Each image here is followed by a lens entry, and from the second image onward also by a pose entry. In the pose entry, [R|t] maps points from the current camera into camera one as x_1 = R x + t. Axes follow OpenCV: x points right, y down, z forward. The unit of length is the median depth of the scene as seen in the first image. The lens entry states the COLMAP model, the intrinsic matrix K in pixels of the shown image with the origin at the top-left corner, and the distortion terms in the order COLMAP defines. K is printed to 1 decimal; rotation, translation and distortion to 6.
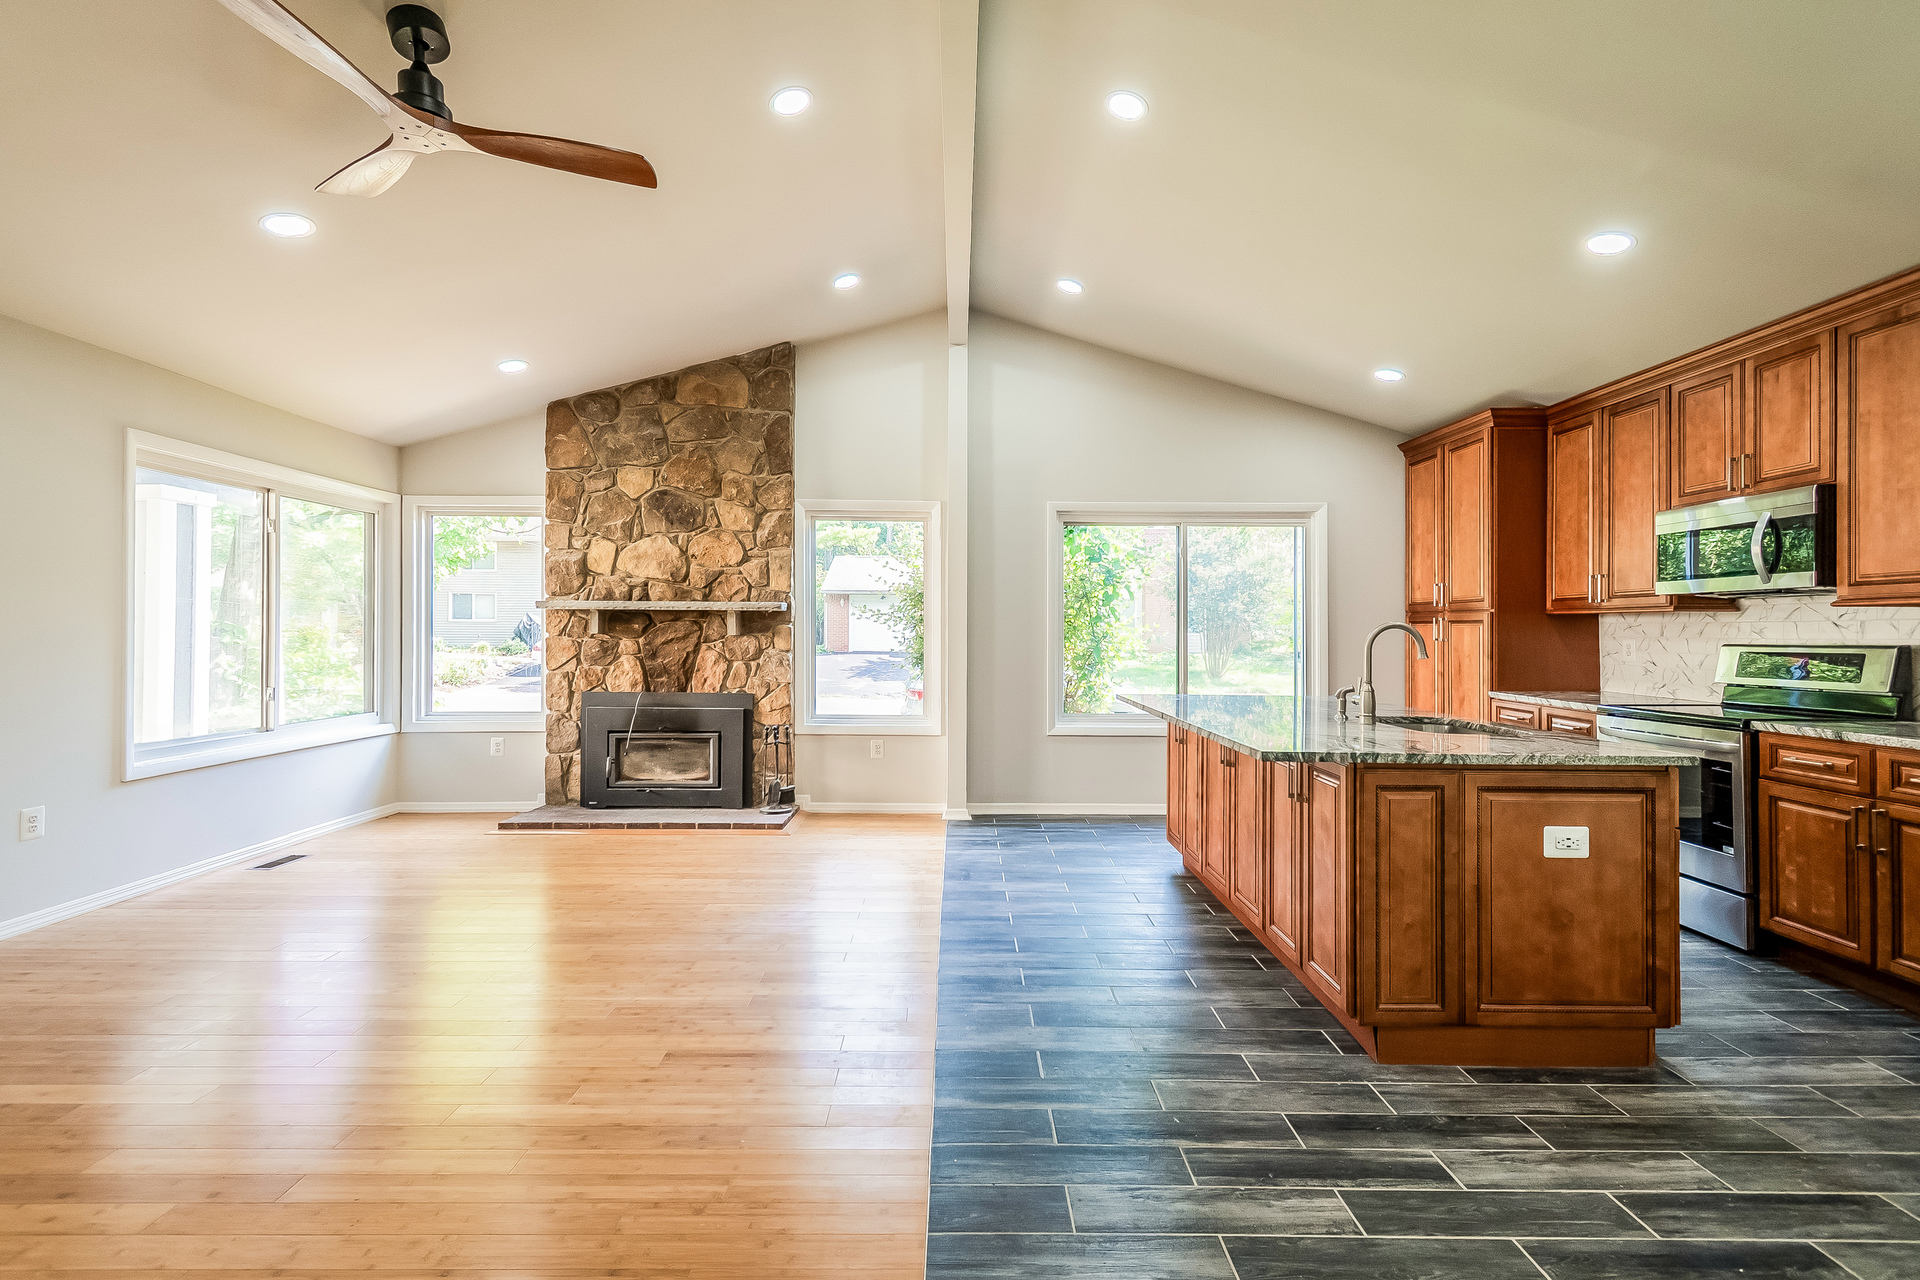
lens RADIAL K [[850.7, 0, 953.8], [0, 850.7, 627.7], [0, 0, 1]] dist [0.013115, -0.001535]
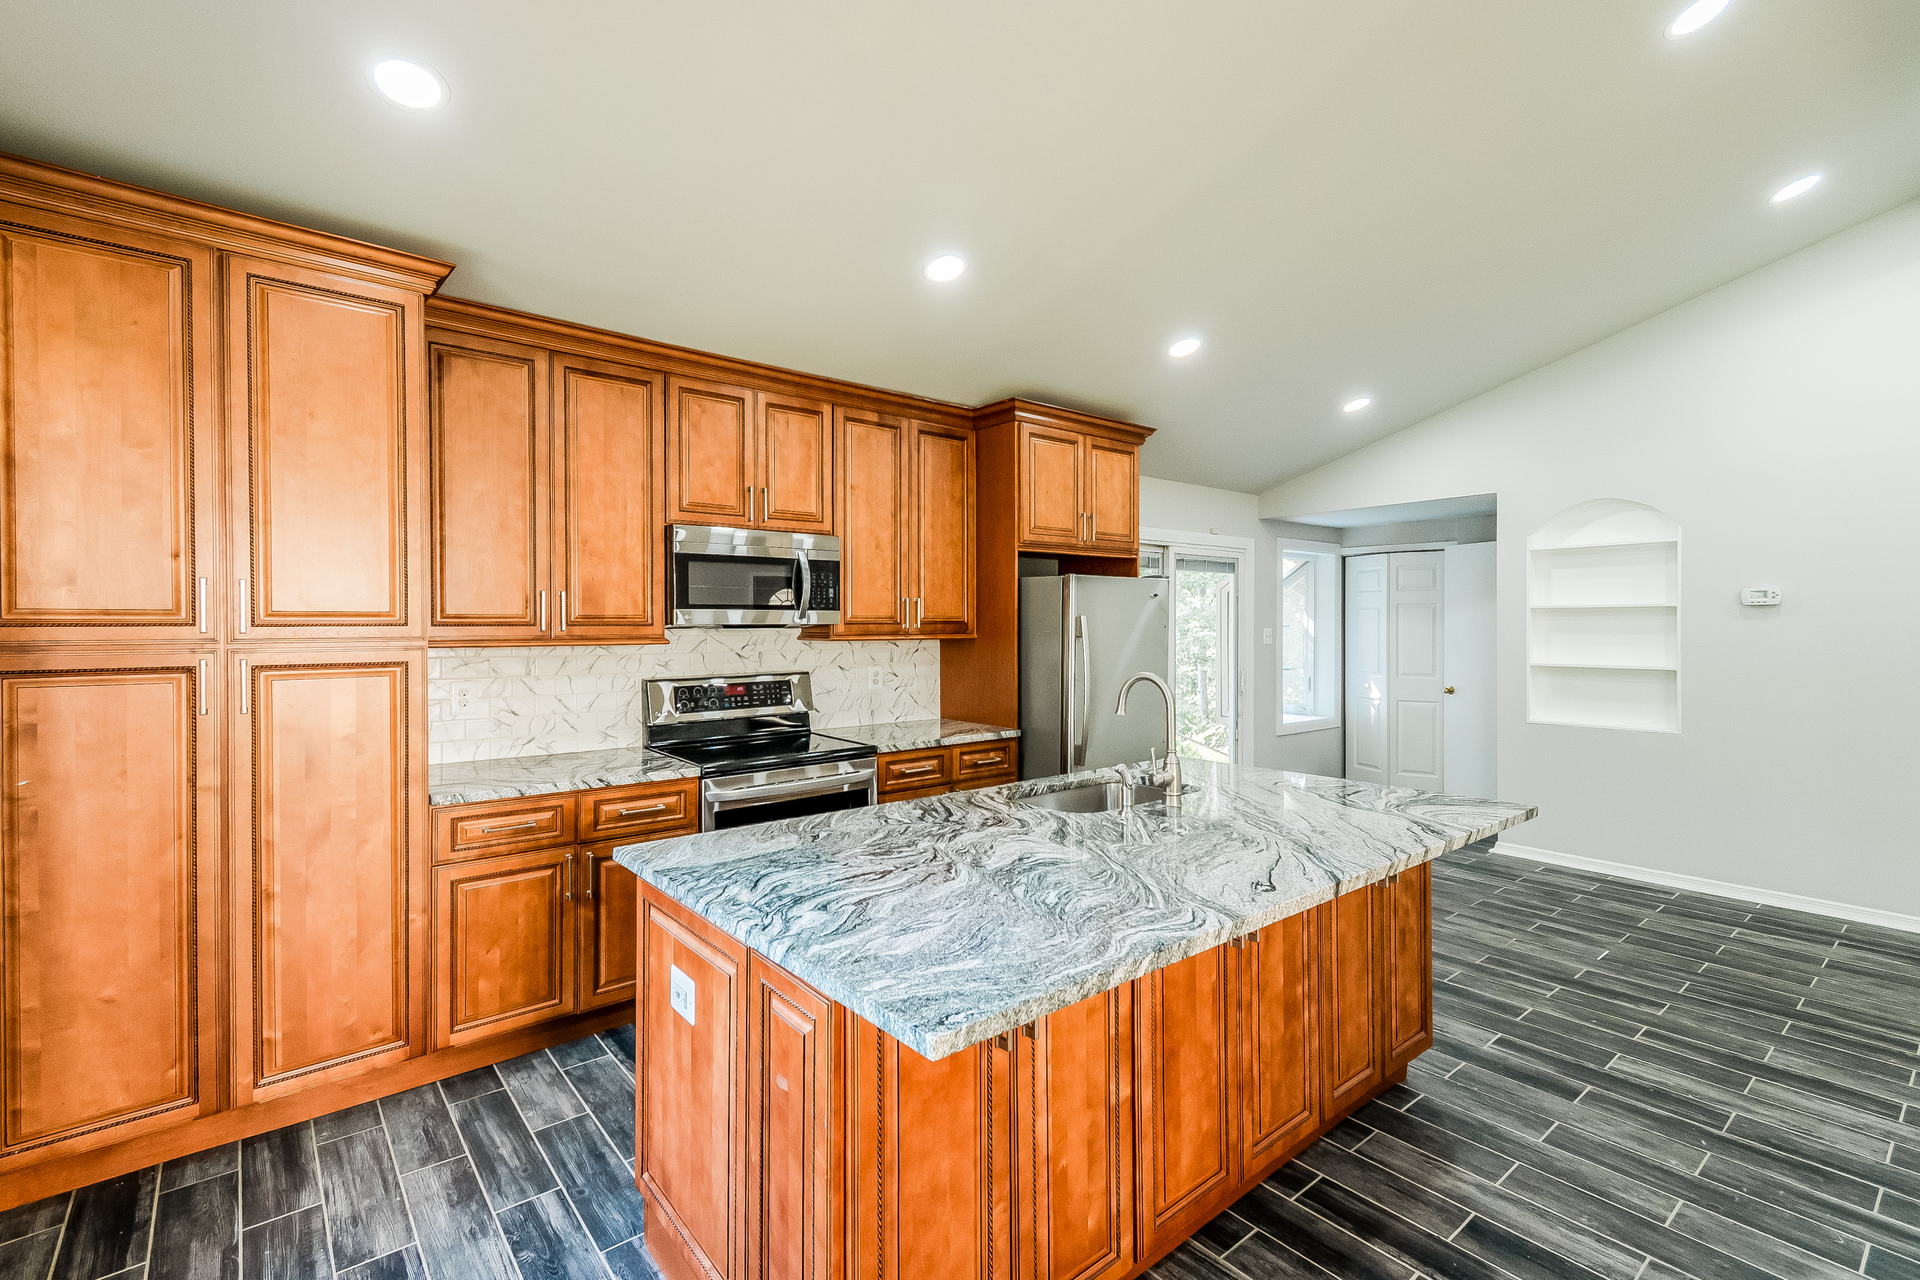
lens RADIAL K [[850.7, 0, 953.8], [0, 850.7, 627.7], [0, 0, 1]] dist [0.013115, -0.001535]
pose [[-0.630992, -0.007638, 0.775752, 0.013574], [-0.004597, 0.999971, 0.006107, -0.053468], [-0.775776, 0.000287, -0.631009, 1.689745]]
